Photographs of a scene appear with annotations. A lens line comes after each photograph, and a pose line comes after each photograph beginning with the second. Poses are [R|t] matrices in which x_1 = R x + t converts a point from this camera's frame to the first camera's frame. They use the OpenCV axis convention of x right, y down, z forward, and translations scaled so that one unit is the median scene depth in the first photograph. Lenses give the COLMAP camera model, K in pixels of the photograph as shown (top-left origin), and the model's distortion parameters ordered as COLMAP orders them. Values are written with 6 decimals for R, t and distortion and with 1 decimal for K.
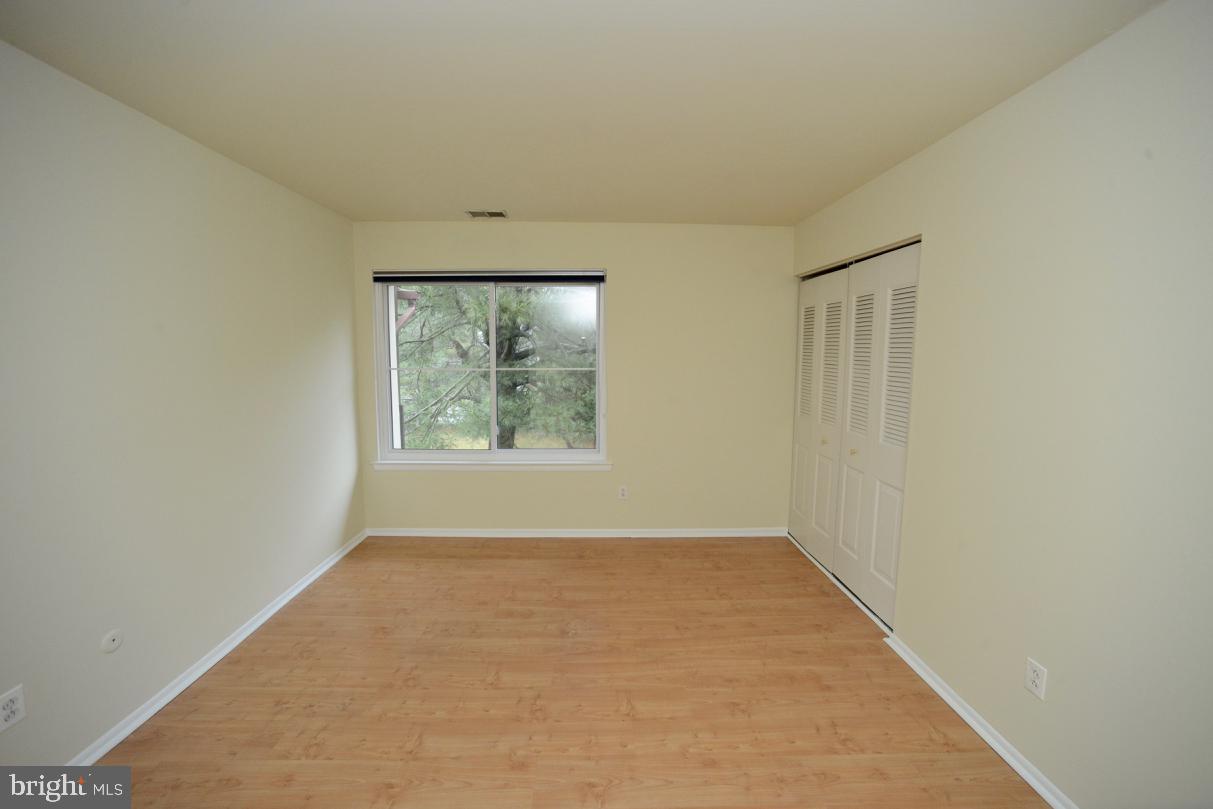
lens RADIAL K [[491.2, 0, 603.2], [0, 491.2, 401.2], [0, 0, 1]] dist [-0.072563, 0.035884]
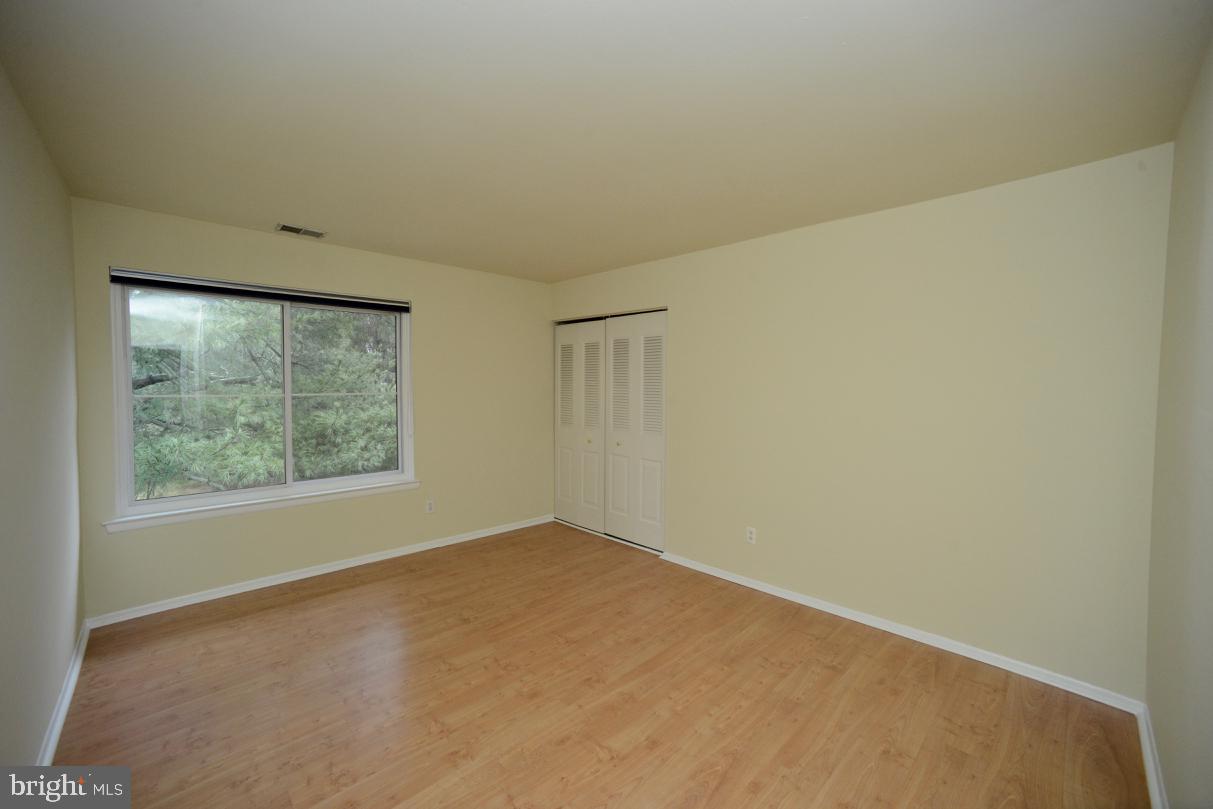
lens RADIAL K [[485.1, 0, 602.4], [0, 485.1, 400.6], [0, 0, 1]] dist [-0.065188, 0.029679]
pose [[0.734568, -0.024651, 0.678087, -0.499626], [0.067144, 0.997076, -0.036488, 0.022212], [-0.675205, 0.072333, 0.734075, -0.064725]]
